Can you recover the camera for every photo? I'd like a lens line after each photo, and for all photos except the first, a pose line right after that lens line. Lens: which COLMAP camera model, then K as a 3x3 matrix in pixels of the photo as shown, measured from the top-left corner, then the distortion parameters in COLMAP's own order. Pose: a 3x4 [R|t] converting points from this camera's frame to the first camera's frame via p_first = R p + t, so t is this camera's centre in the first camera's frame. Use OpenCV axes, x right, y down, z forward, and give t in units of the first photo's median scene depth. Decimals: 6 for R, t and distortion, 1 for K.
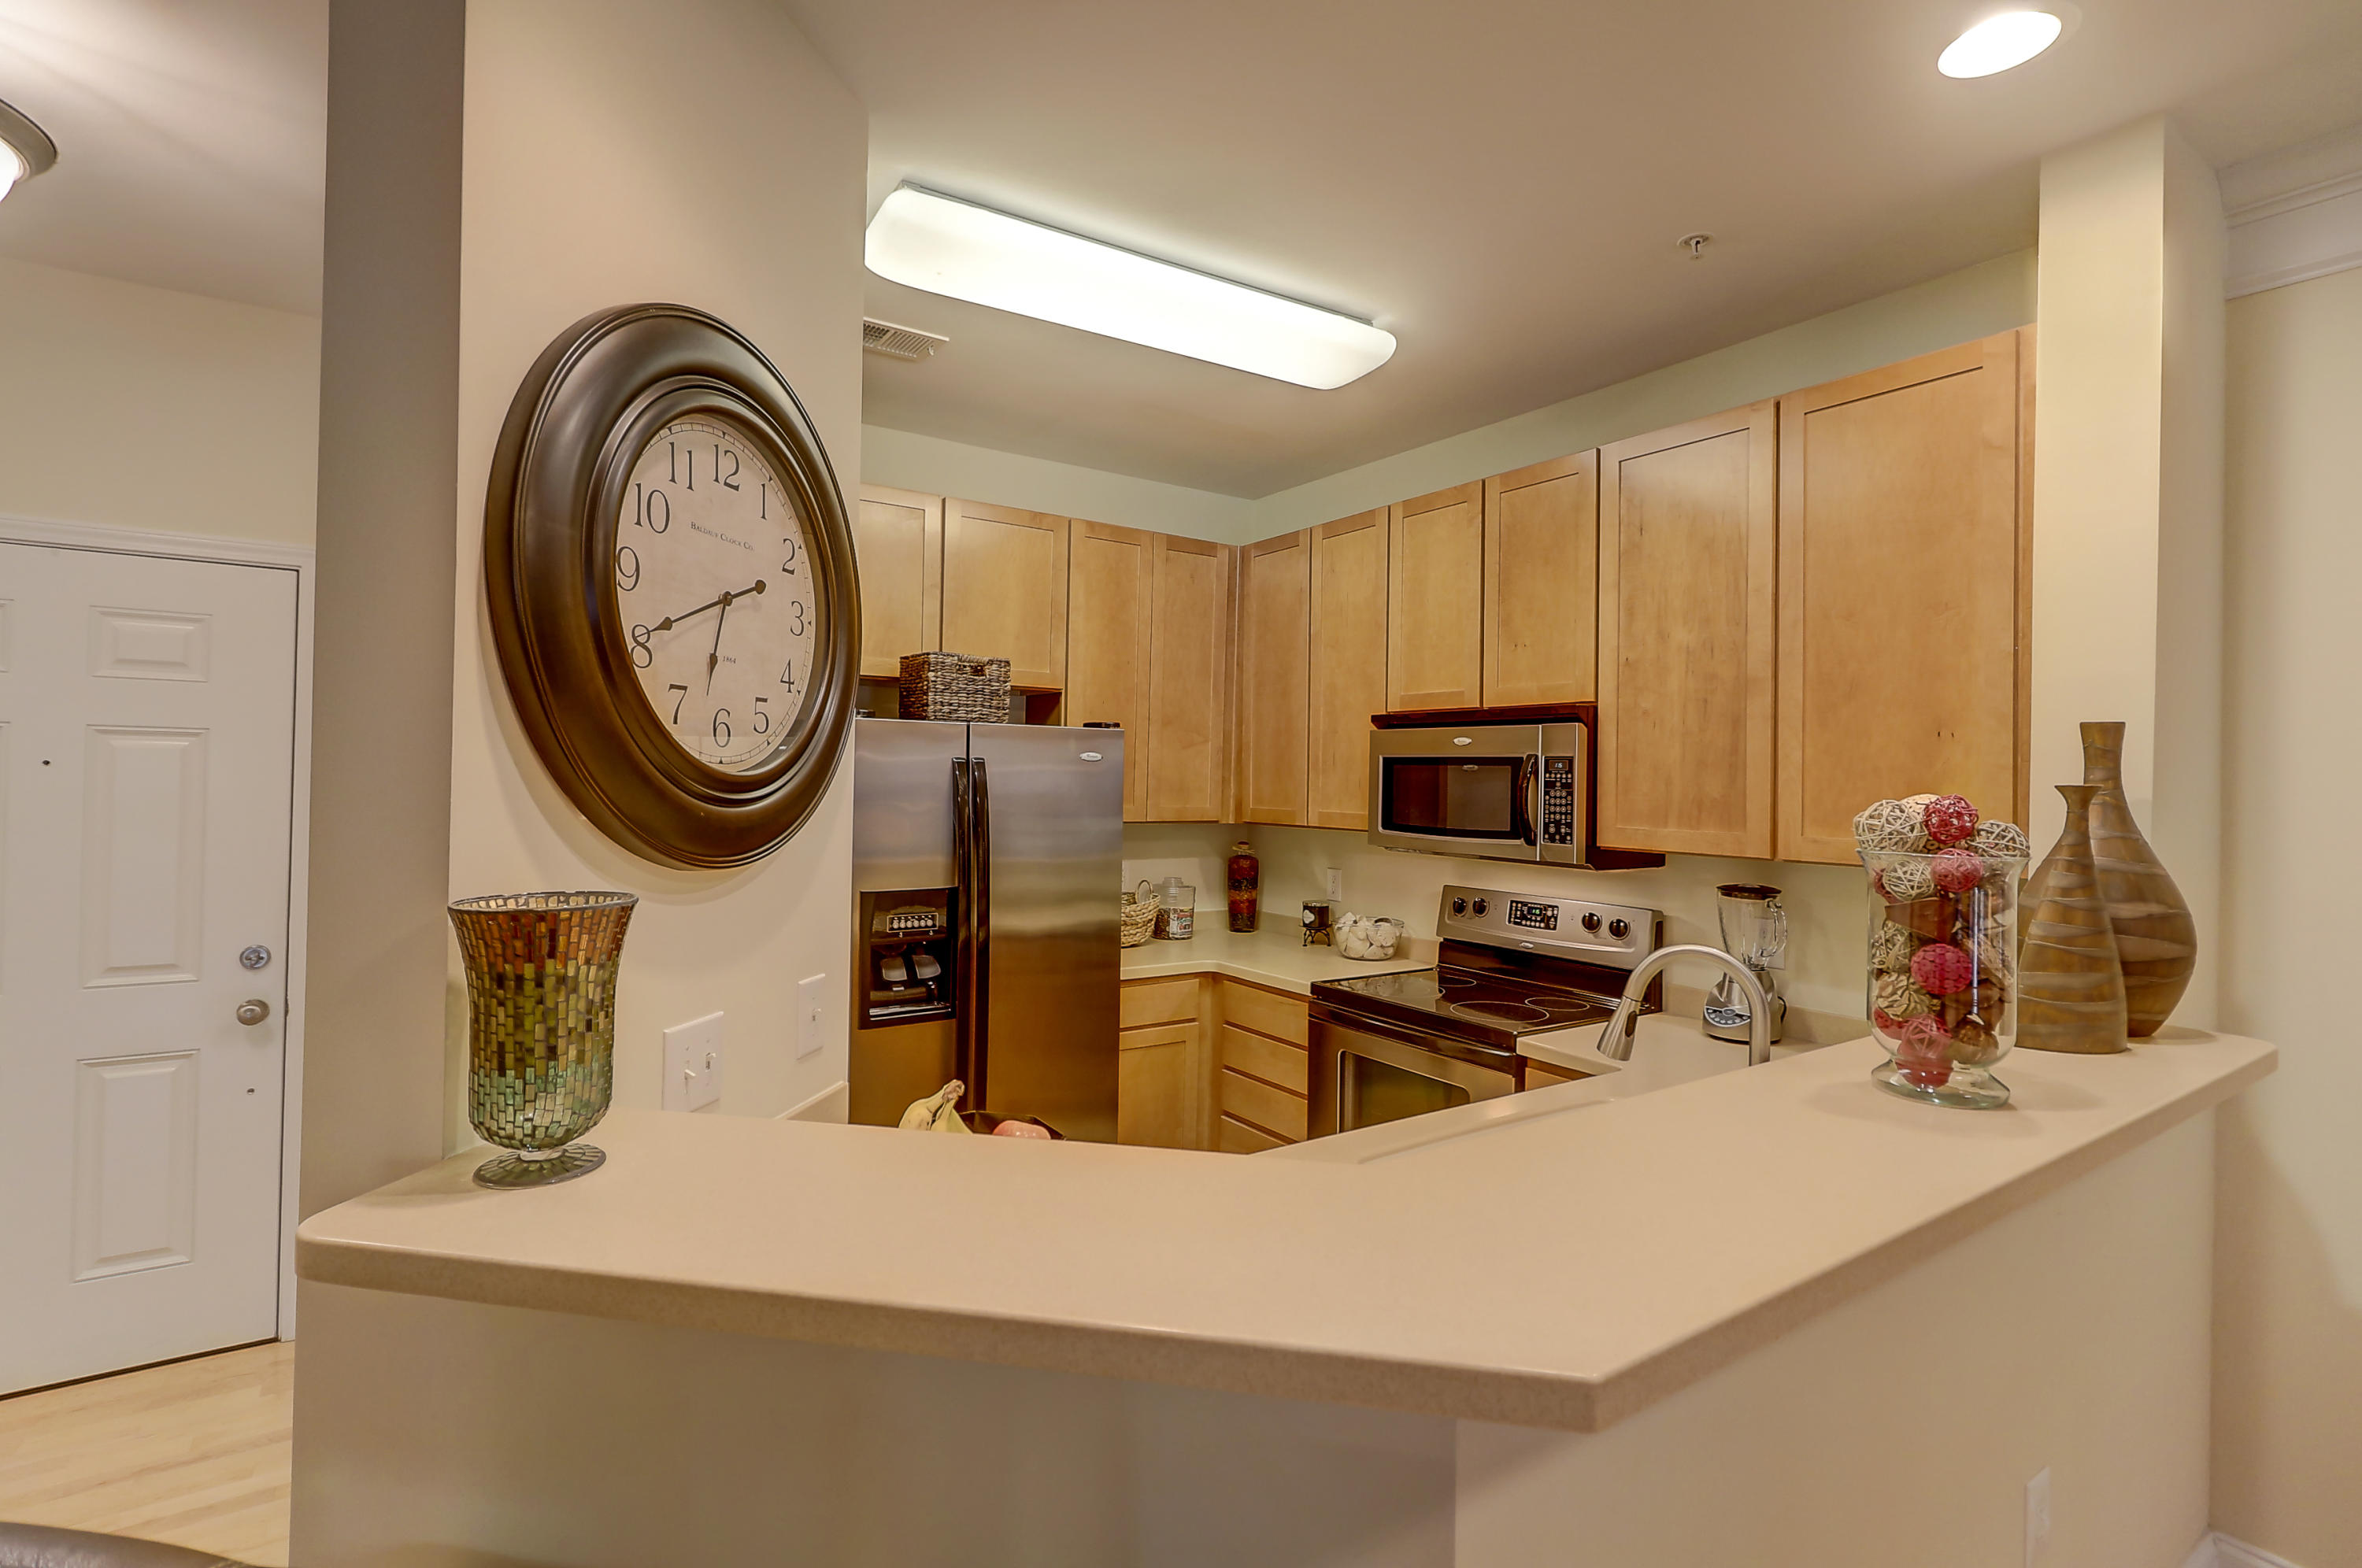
lens RADIAL K [[1085.3, 0, 1168.7], [0, 1085.3, 768.2], [0, 0, 1]] dist [0.009374, -0.005411]
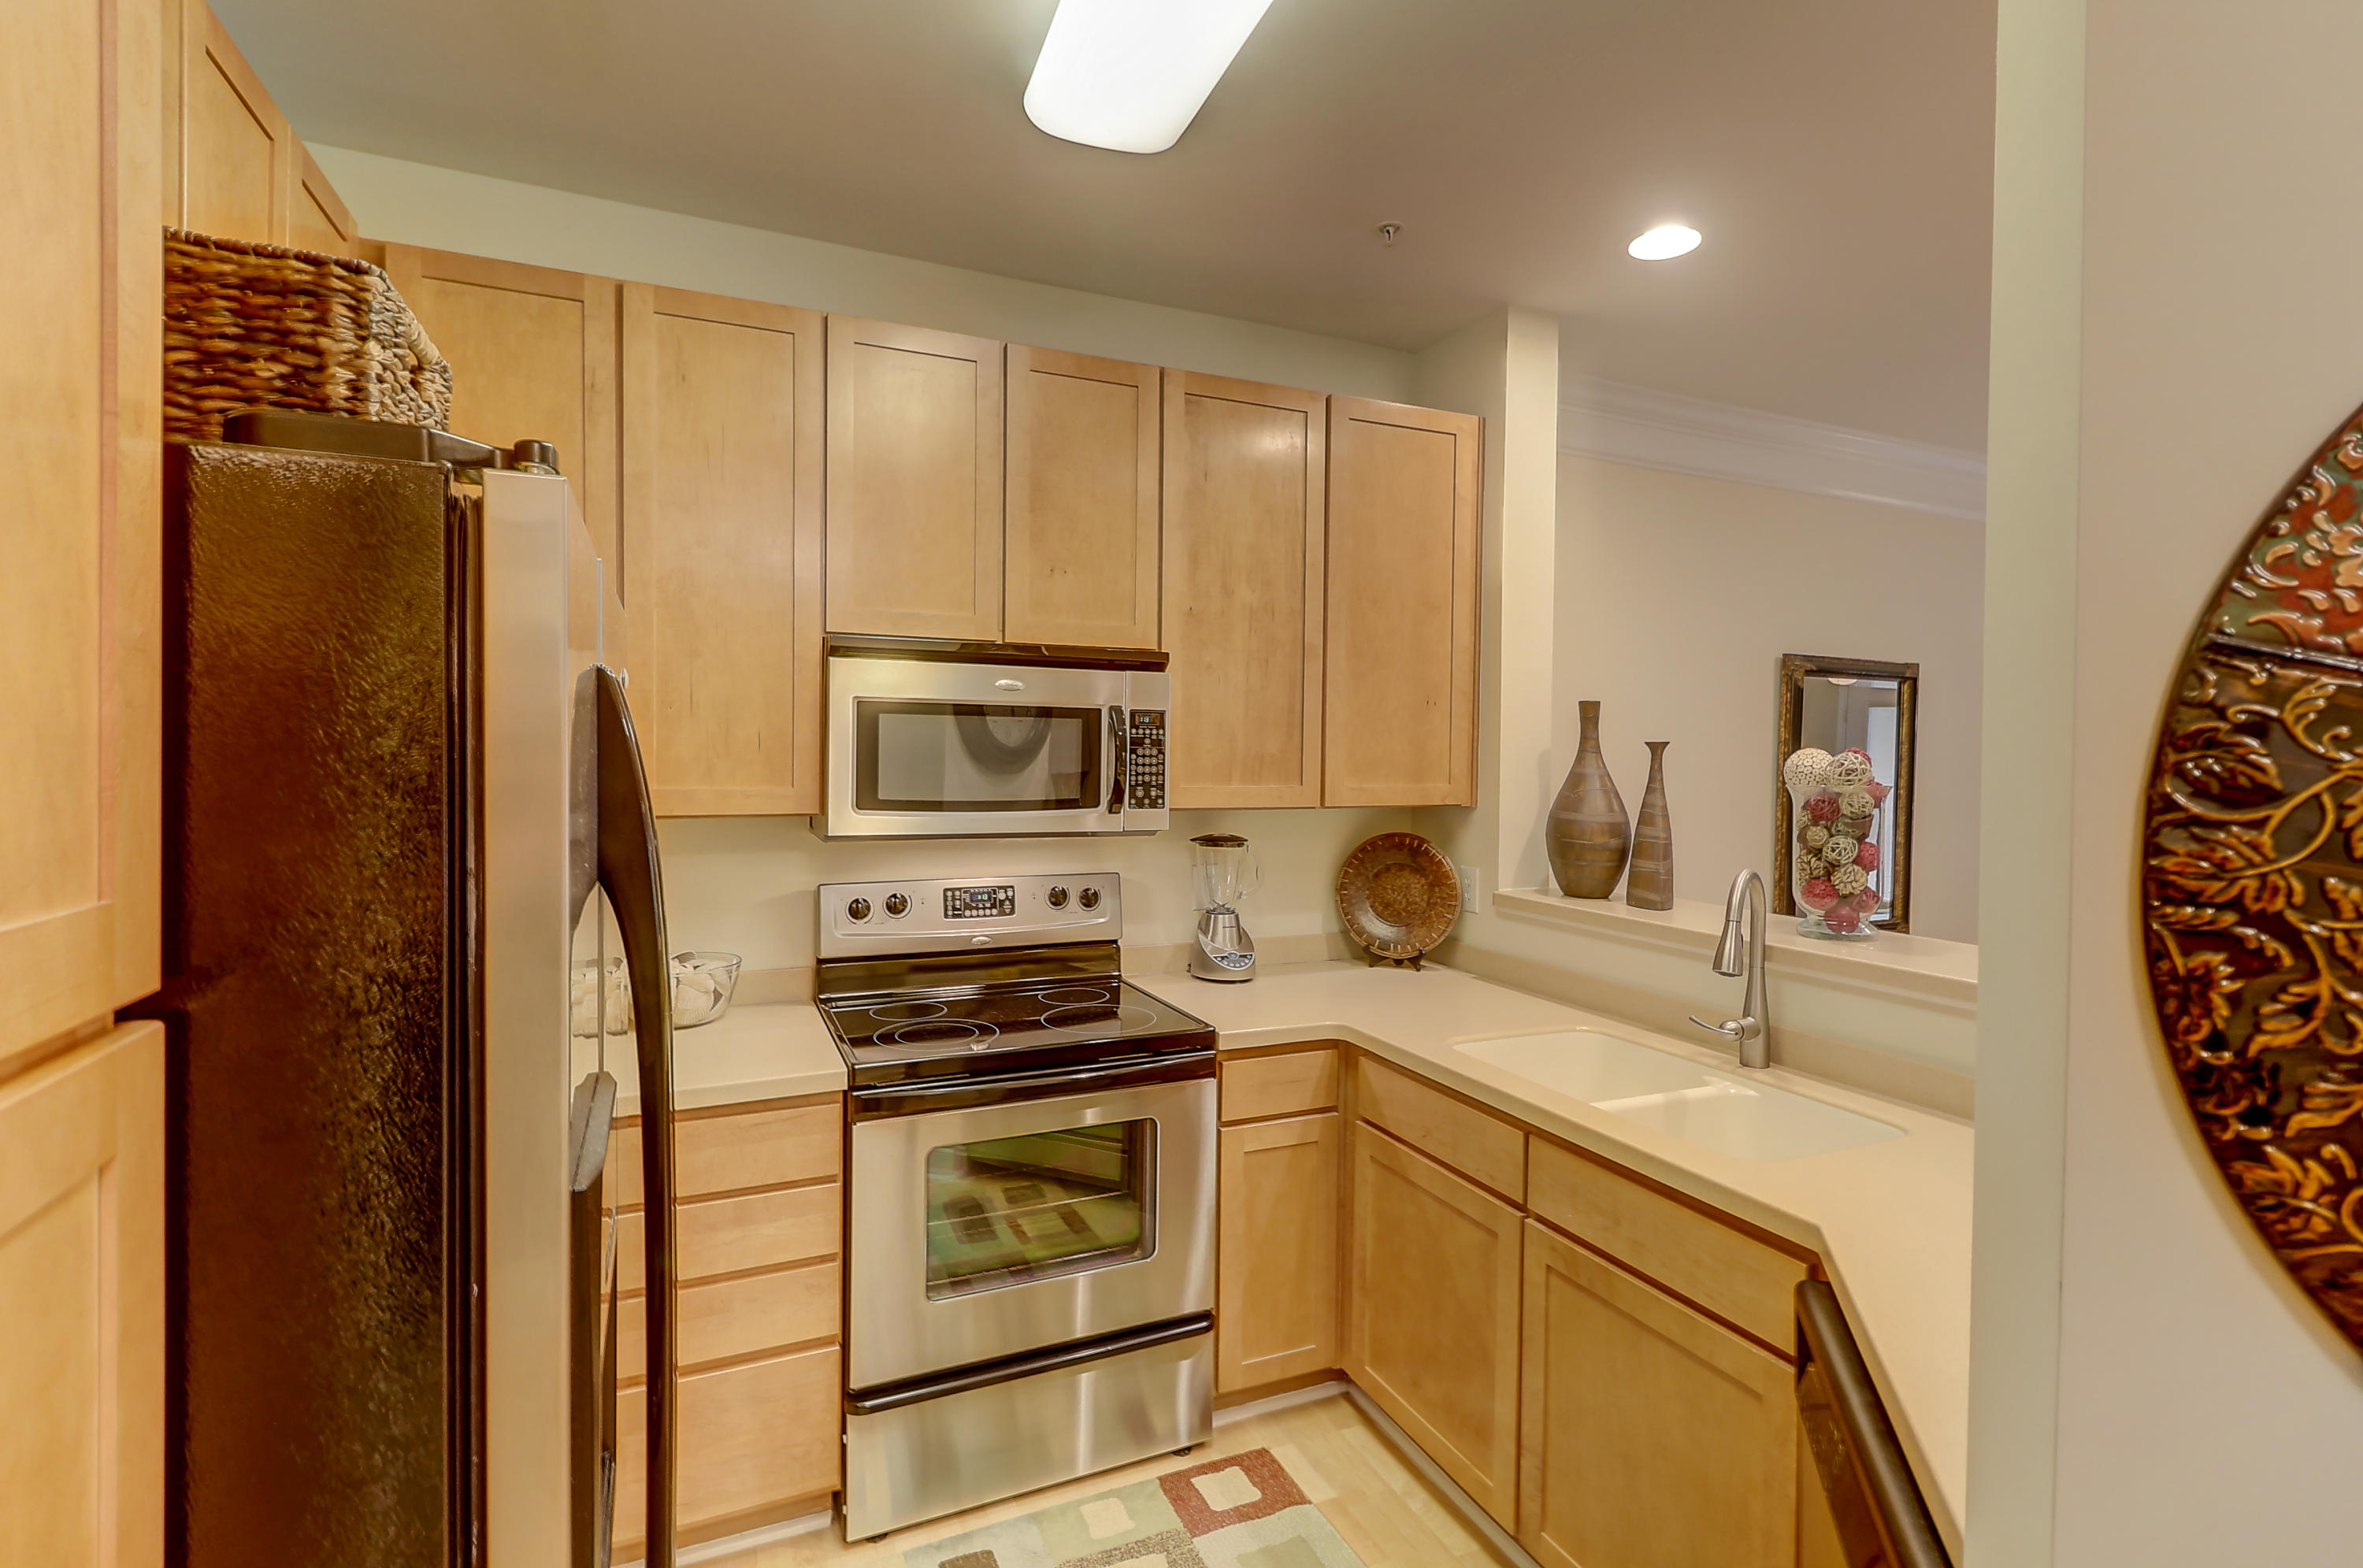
lens RADIAL K [[1085.8, 0, 1173.7], [0, 1085.8, 765.3], [0, 0, 1]] dist [0.009374, -0.005411]
pose [[0.176370, -0.027049, 0.983952, -0.486651], [-0.014935, 0.999434, 0.030151, 0.007218], [-0.984211, -0.020013, 0.175866, 0.800021]]
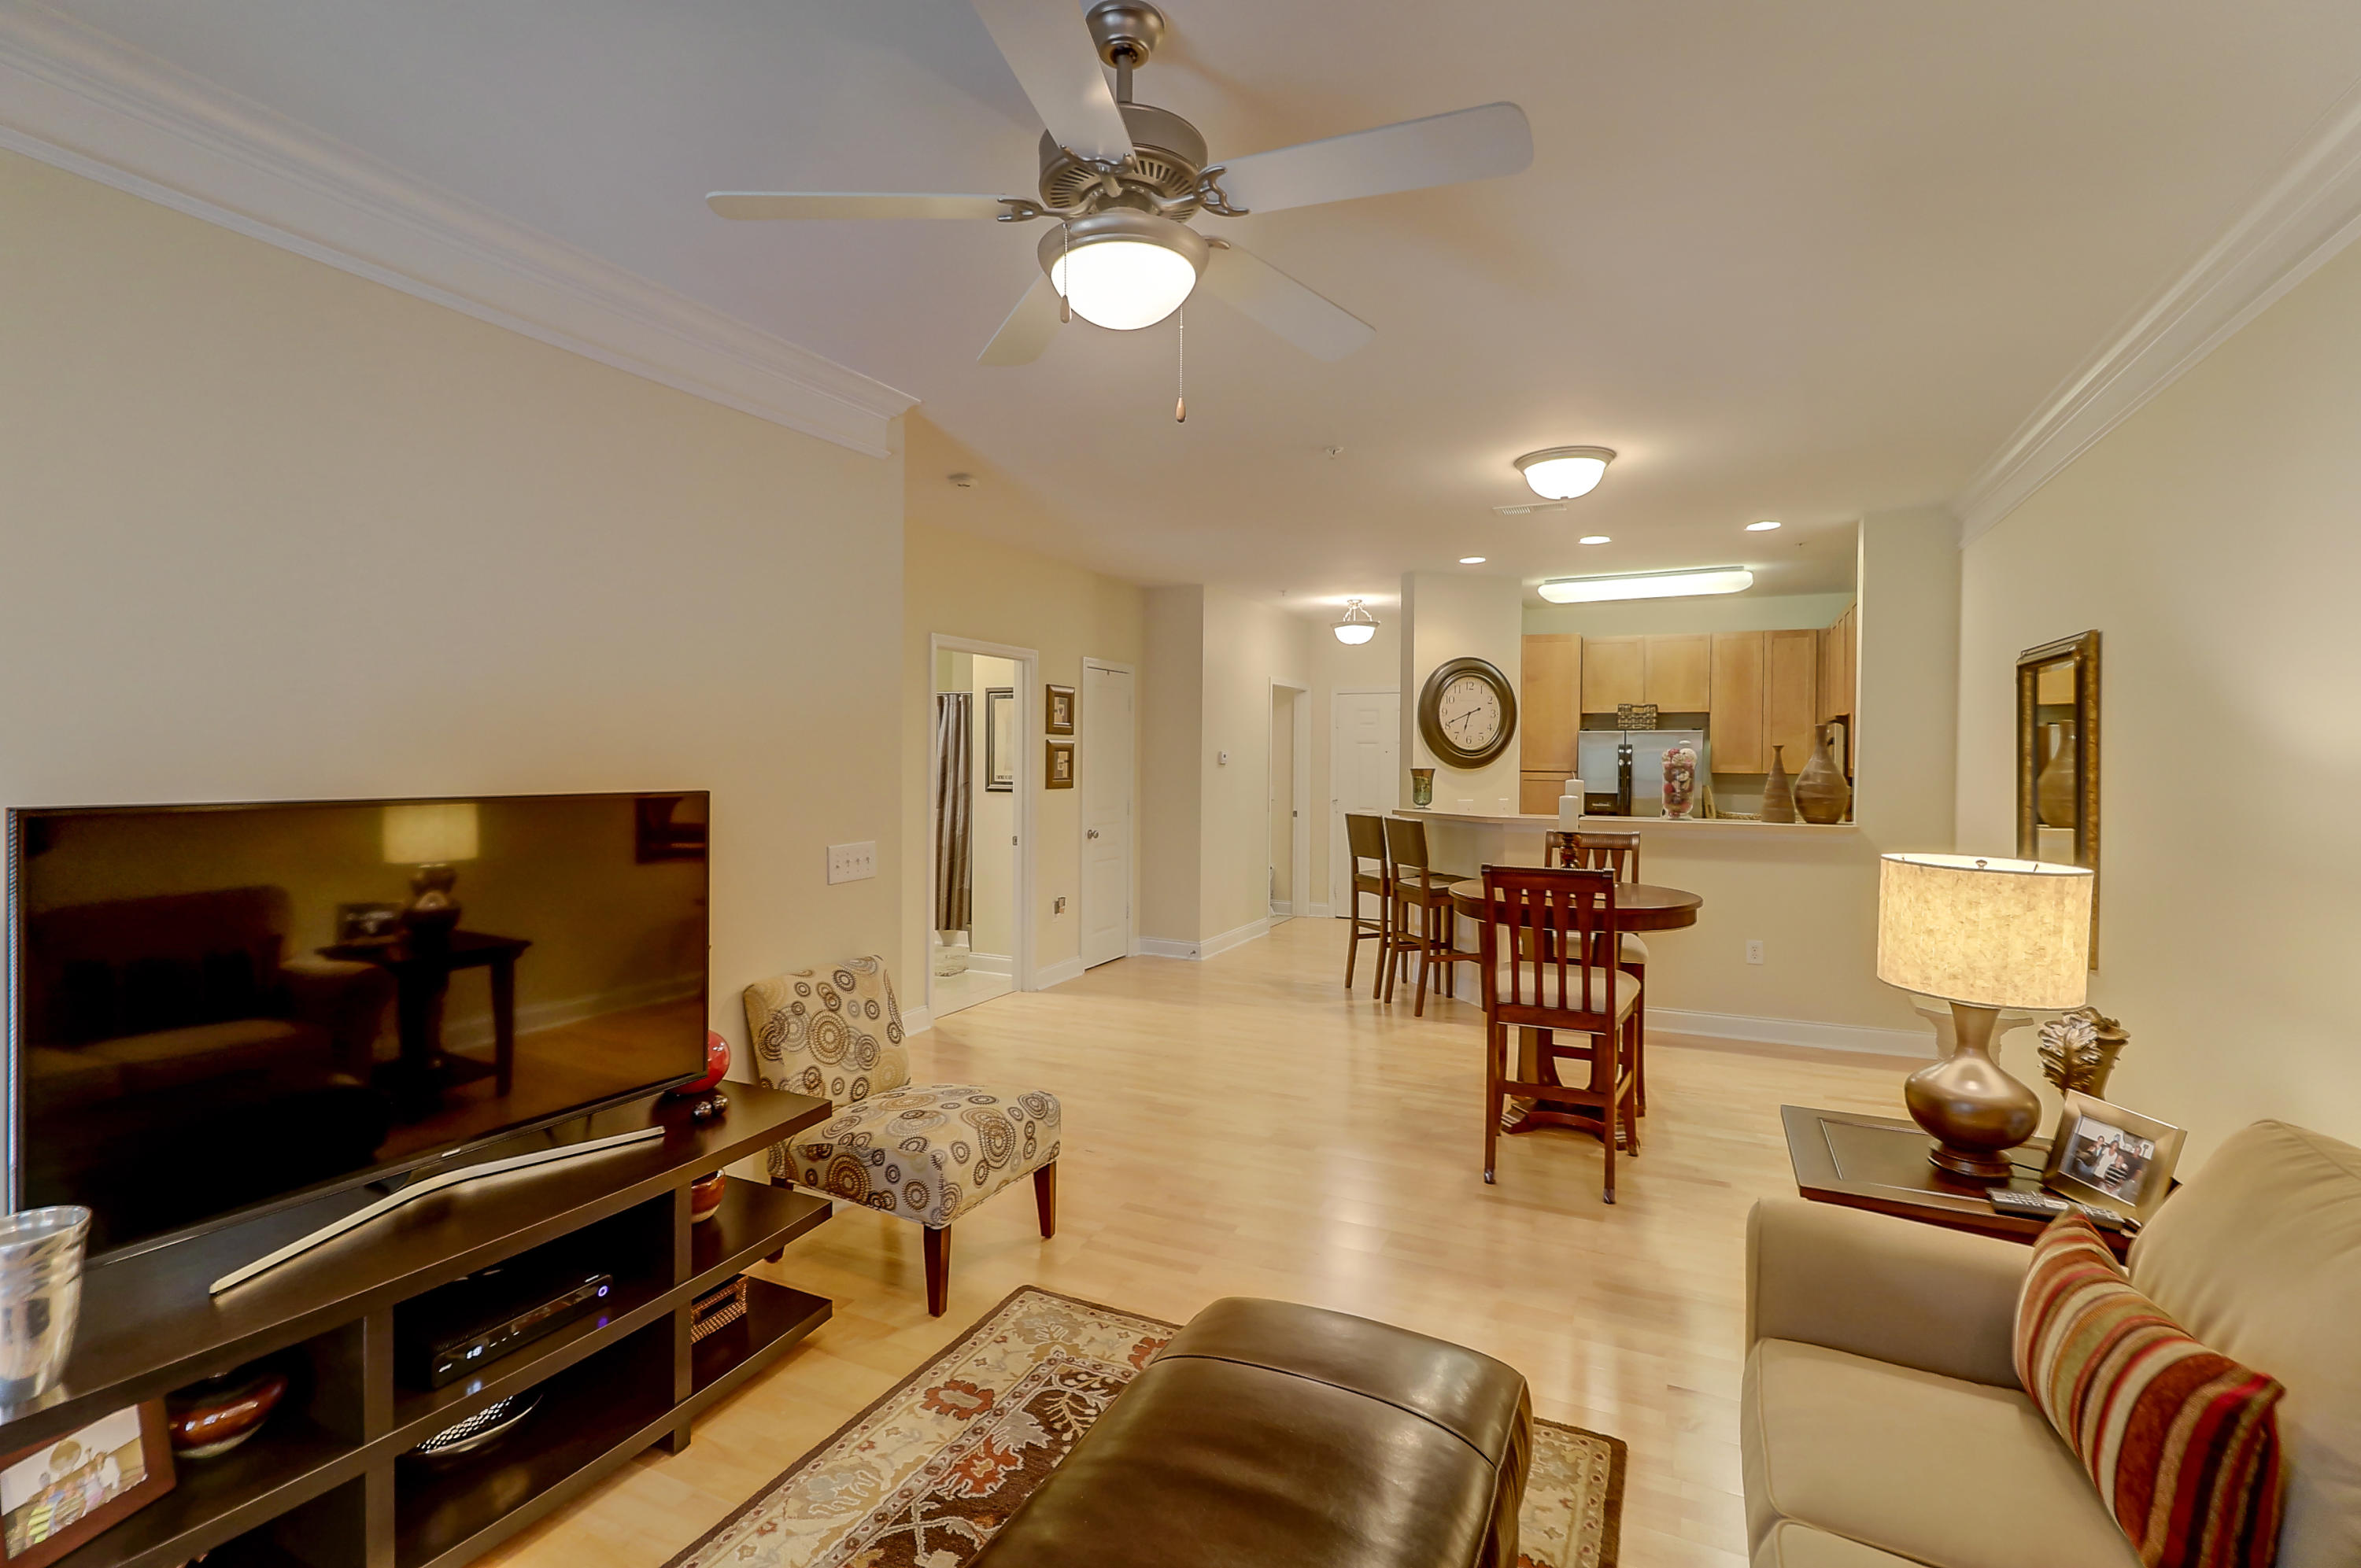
lens RADIAL K [[1084.8, 0, 1172.1], [0, 1084.8, 768.6], [0, 0, 1]] dist [0.009374, -0.005411]
pose [[0.505392, -0.004742, -0.862877, 1.586828], [0.009058, 0.999959, -0.000189, 0.040765], [0.862842, -0.007720, 0.505414, -1.328348]]
